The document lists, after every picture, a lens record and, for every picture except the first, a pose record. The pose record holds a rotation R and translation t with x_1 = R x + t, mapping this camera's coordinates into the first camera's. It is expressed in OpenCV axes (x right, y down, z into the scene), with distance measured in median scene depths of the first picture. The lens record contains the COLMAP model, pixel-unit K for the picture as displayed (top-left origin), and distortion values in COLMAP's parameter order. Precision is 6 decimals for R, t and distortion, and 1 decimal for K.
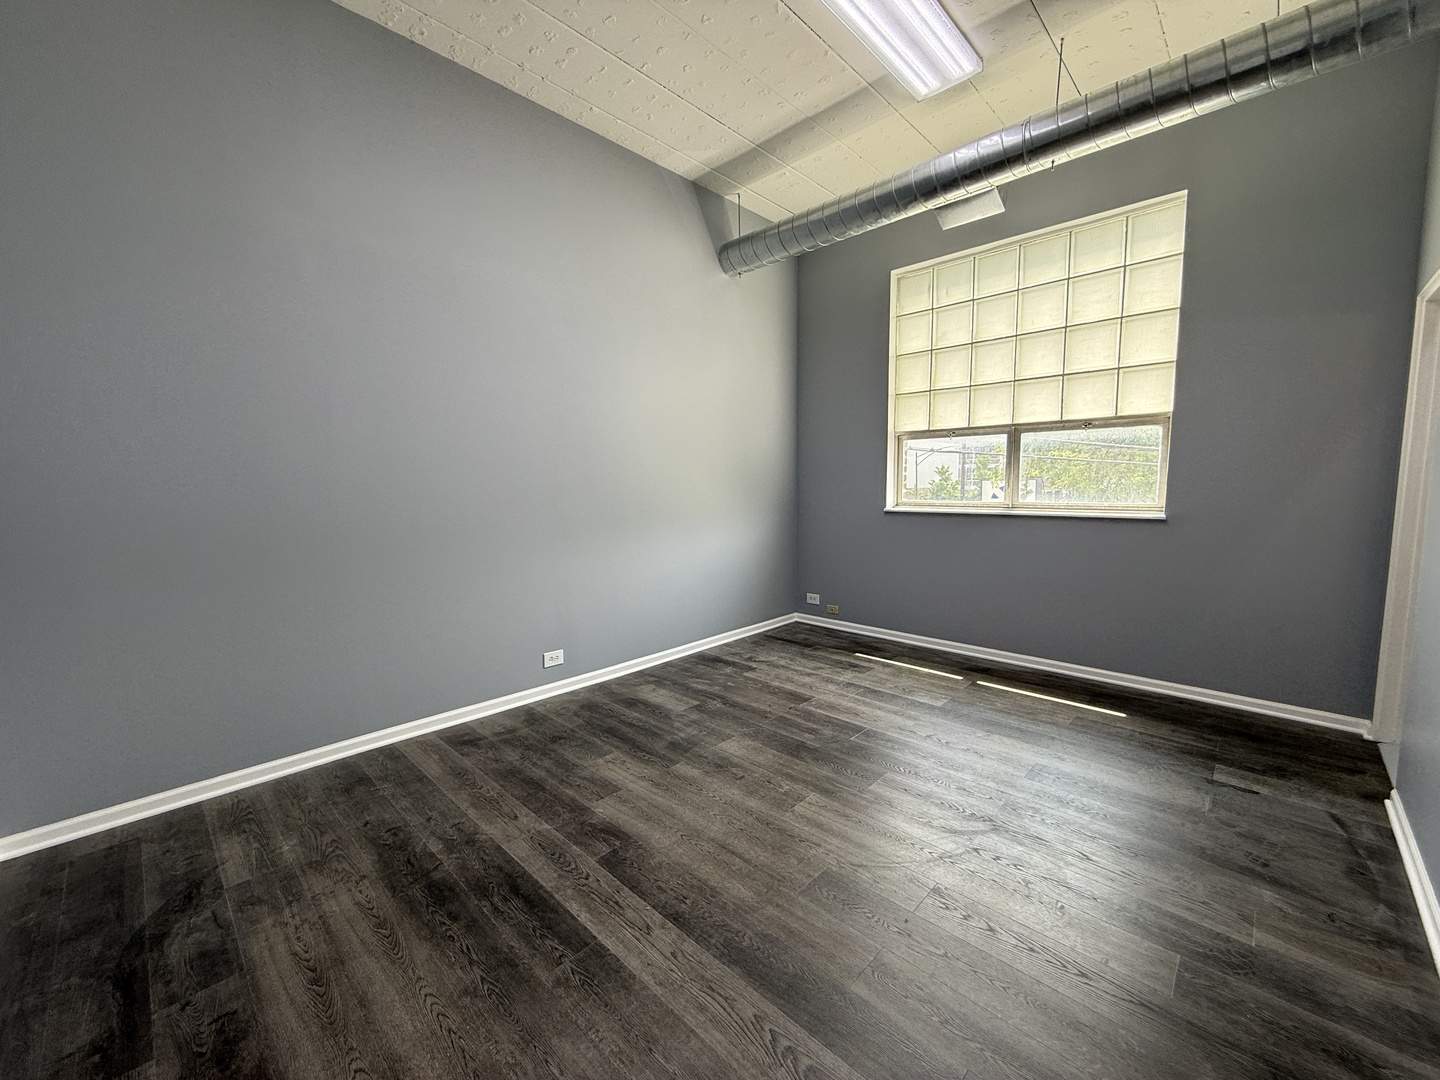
lens RADIAL K [[574.2, 0, 714.8], [0, 574.2, 539.4], [0, 0, 1]] dist [-0.002181, 0.000379]
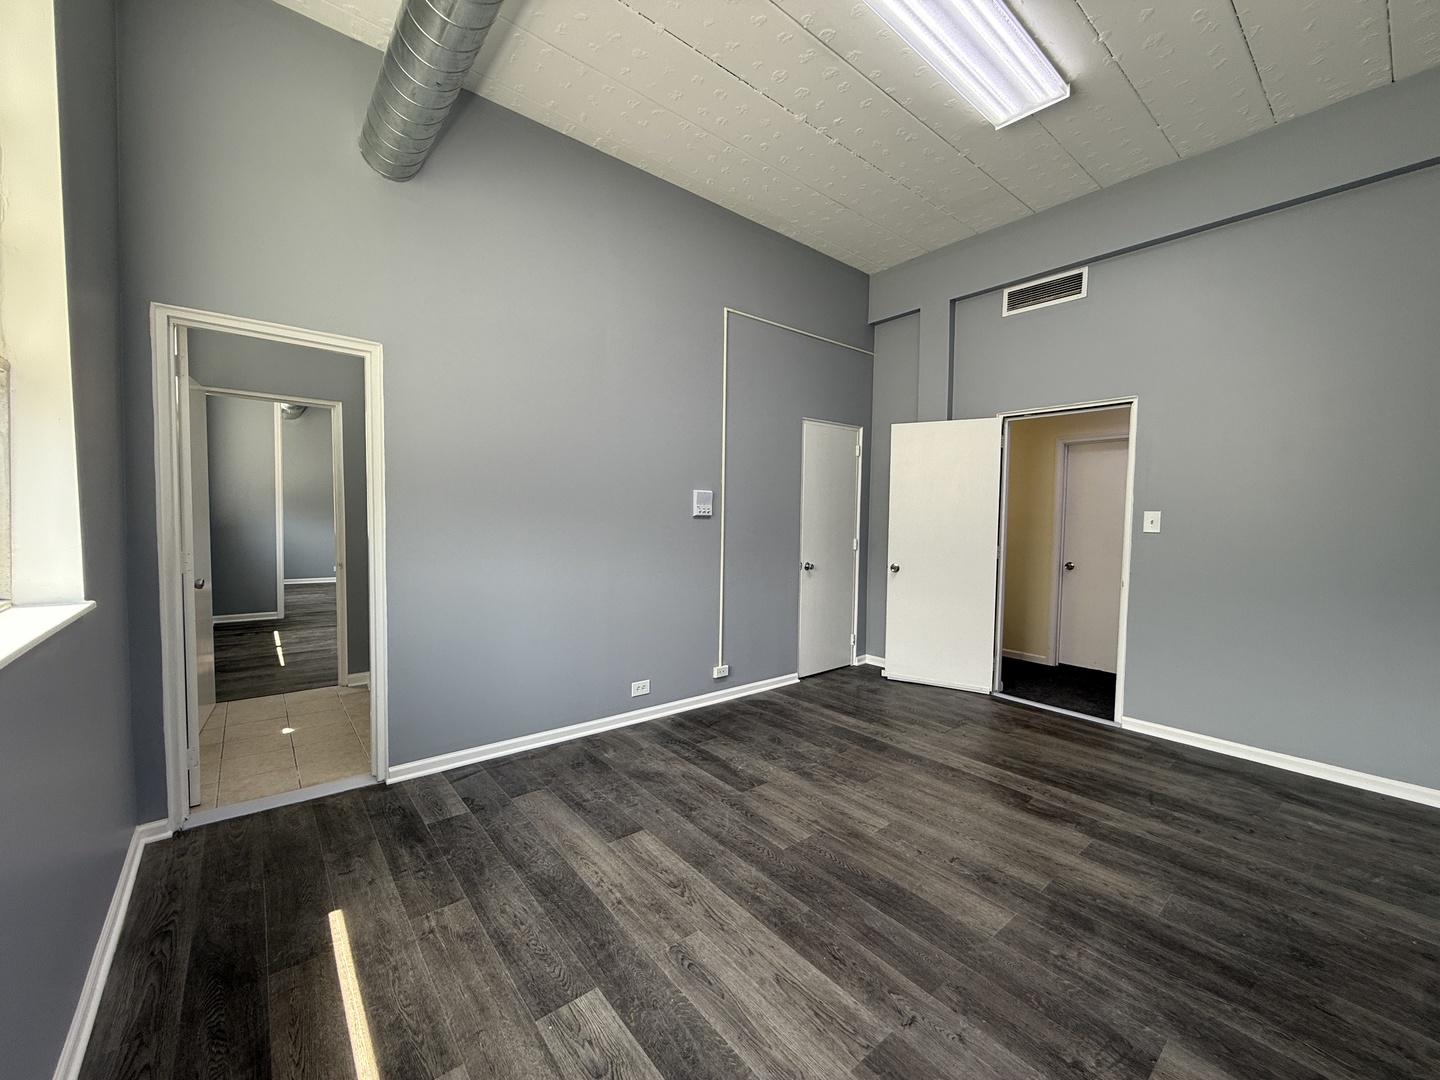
lens RADIAL K [[574.2, 0, 713.8], [0, 574.2, 535.1], [0, 0, 1]] dist [-0.002181, 0.000379]
pose [[-0.992613, -0.009728, 0.120935, 0.219747], [0.006997, 0.990531, 0.137108, -0.144539], [-0.121123, 0.136942, -0.983146, 1.308006]]
